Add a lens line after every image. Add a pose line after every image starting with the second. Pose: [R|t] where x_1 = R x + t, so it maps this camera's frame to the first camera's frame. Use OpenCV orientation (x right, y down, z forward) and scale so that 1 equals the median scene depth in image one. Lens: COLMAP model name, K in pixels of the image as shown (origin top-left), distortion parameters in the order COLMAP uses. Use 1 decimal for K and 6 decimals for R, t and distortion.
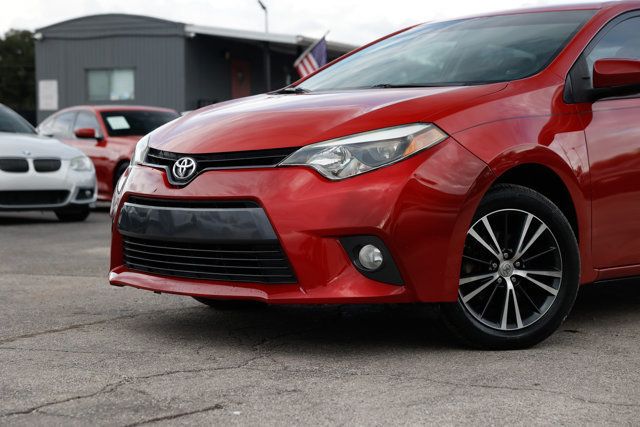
lens RADIAL K [[1077.0, 0, 344.9], [0, 1077.0, 203.7], [0, 0, 1]] dist [0.318434, 0.000000]
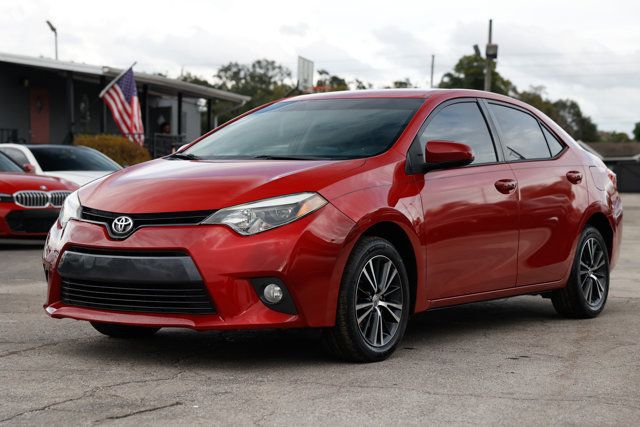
lens RADIAL K [[1077.0, 0, 321.5], [0, 1077.0, 216.1], [0, 0, 1]] dist [0.318434, 0.000000]
pose [[0.987363, 0.004245, 0.158417, -0.122604], [-0.001404, 0.999836, -0.018043, -0.020873], [-0.158468, 0.017593, 0.987207, -0.311497]]
